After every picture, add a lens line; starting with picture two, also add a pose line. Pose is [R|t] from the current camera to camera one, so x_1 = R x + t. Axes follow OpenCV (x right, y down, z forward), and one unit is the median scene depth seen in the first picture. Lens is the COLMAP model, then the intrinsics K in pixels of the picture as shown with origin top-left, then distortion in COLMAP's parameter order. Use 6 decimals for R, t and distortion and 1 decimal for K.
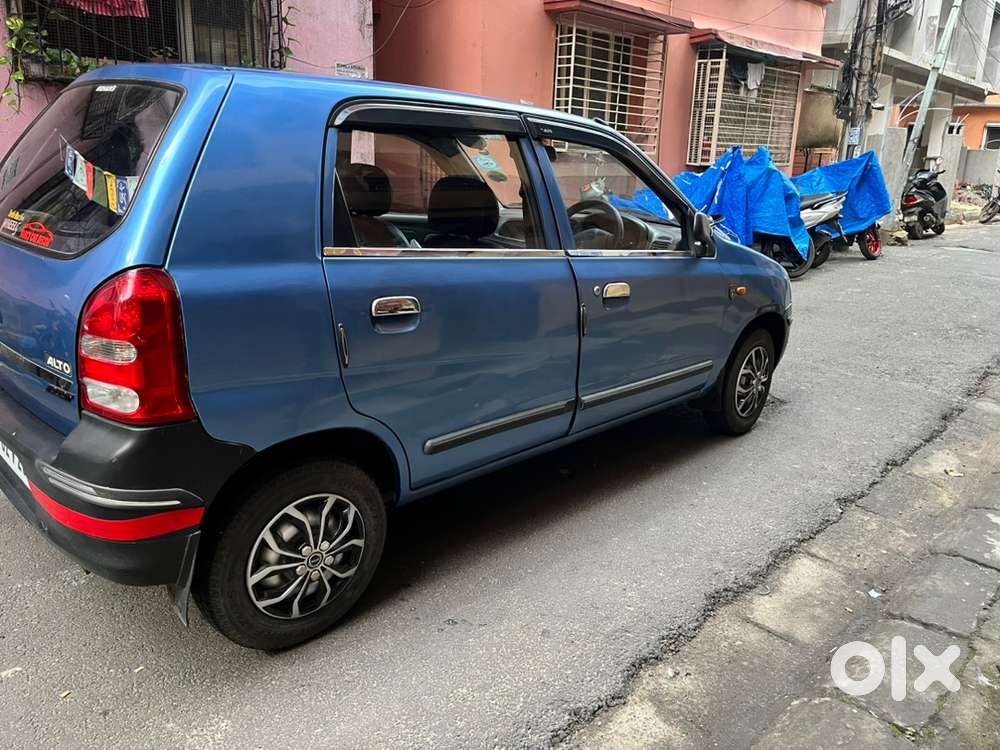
lens RADIAL K [[761.2, 0, 507.0], [0, 761.2, 369.4], [0, 0, 1]] dist [0.073744, -0.102859]
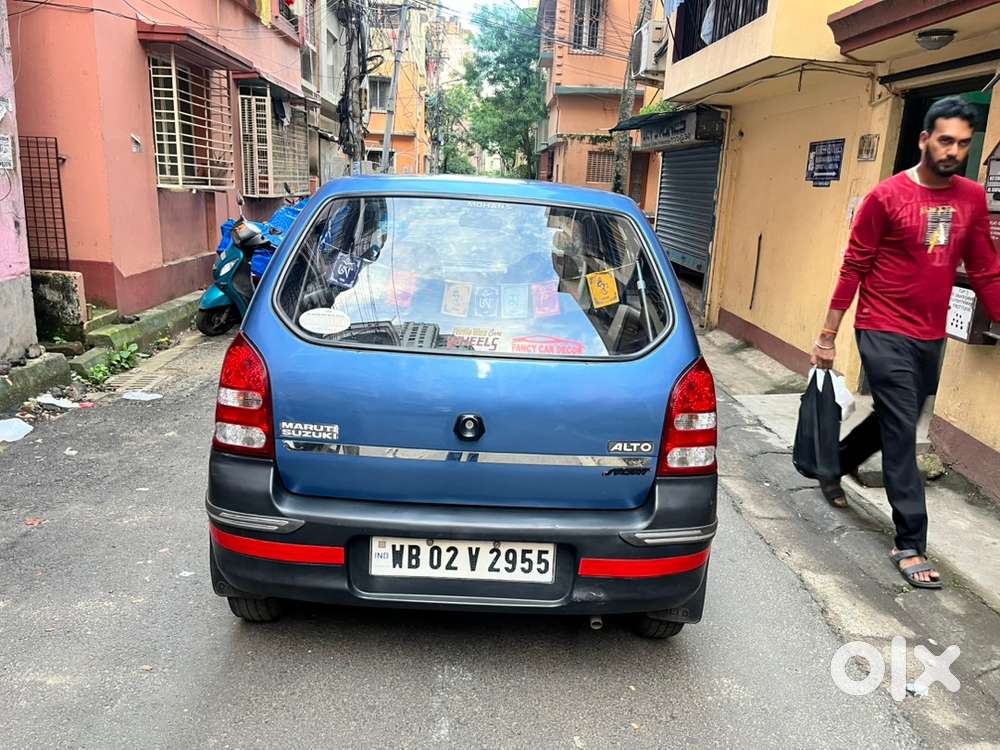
lens RADIAL K [[761.2, 0, 499.2], [0, 761.2, 377.6], [0, 0, 1]] dist [0.073744, -0.102859]
pose [[0.701568, -0.180357, 0.689401, -0.966692], [0.181533, 0.980757, 0.071843, -0.149379], [-0.689092, 0.074746, 0.720809, 0.171699]]
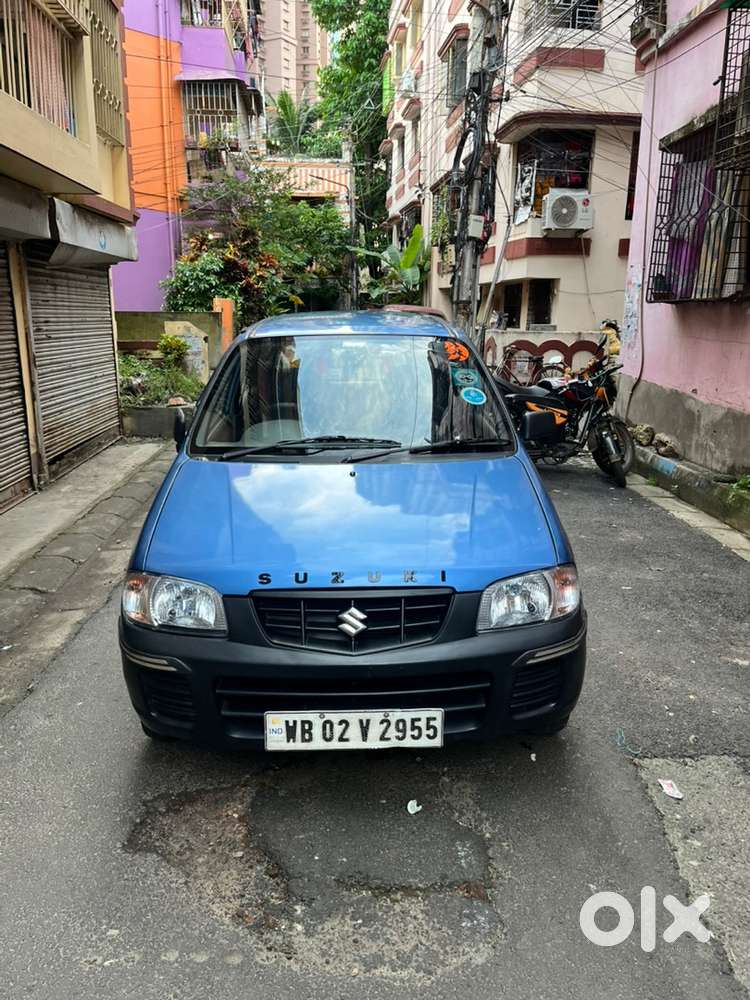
lens RADIAL K [[761.2, 0, 376.1], [0, 761.2, 494.0], [0, 0, 1]] dist [0.073744, -0.102859]
pose [[-0.694330, 0.126441, -0.708462, 0.912666], [-0.234096, 0.891223, 0.388485, -0.631817], [0.680518, 0.435585, -0.589204, 2.038836]]
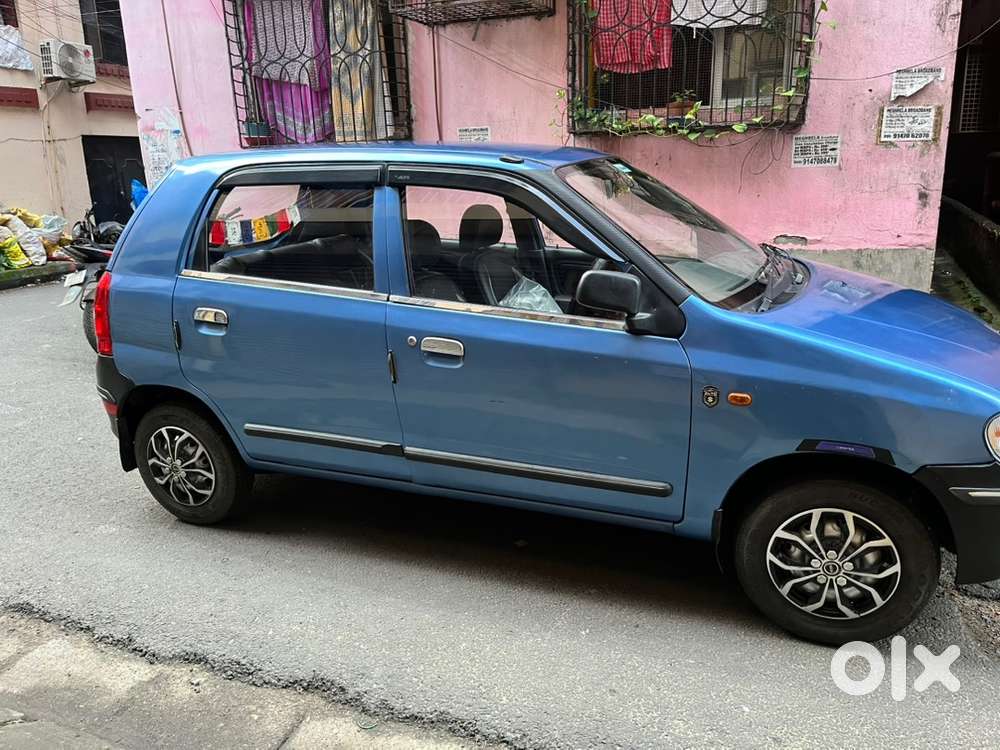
lens RADIAL K [[761.2, 0, 507.3], [0, 761.2, 378.7], [0, 0, 1]] dist [0.073744, -0.102859]
pose [[0.369754, 0.205039, -0.906223, 0.987376], [-0.210739, 0.968435, 0.133130, -0.199244], [0.904915, 0.141751, 0.401293, 0.694401]]
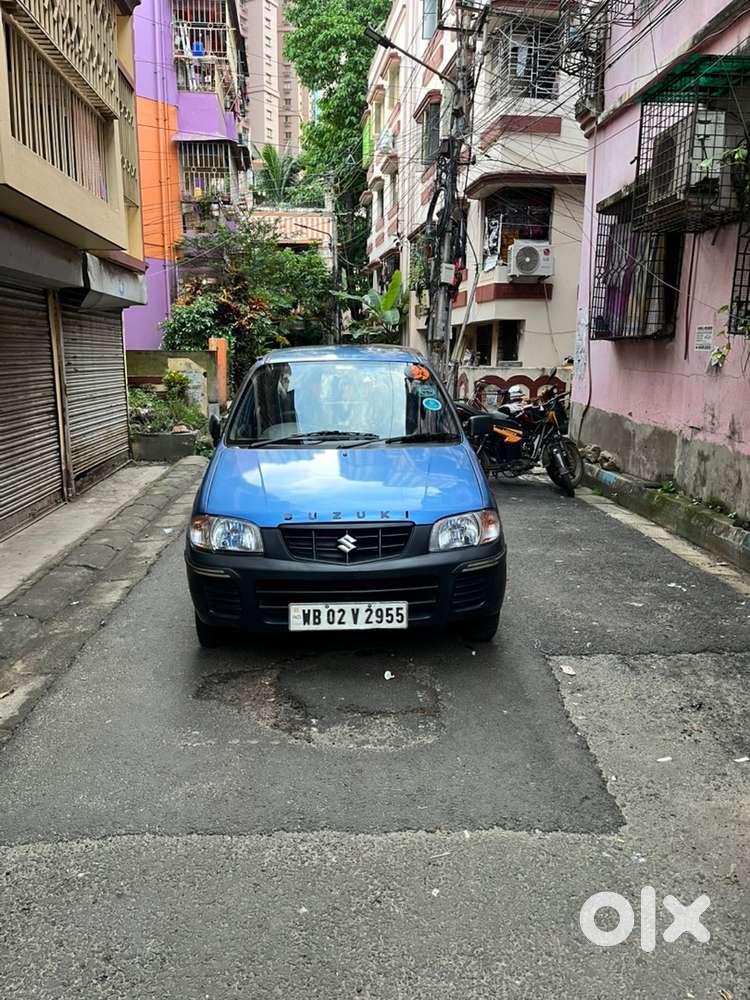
lens RADIAL K [[761.2, 0, 372.2], [0, 761.2, 498.0], [0, 0, 1]] dist [0.073744, -0.102859]
pose [[-0.680742, 0.097976, -0.725942, 1.215356], [-0.234709, 0.909593, 0.342858, -0.683456], [0.693904, 0.403783, -0.596202, 2.321118]]
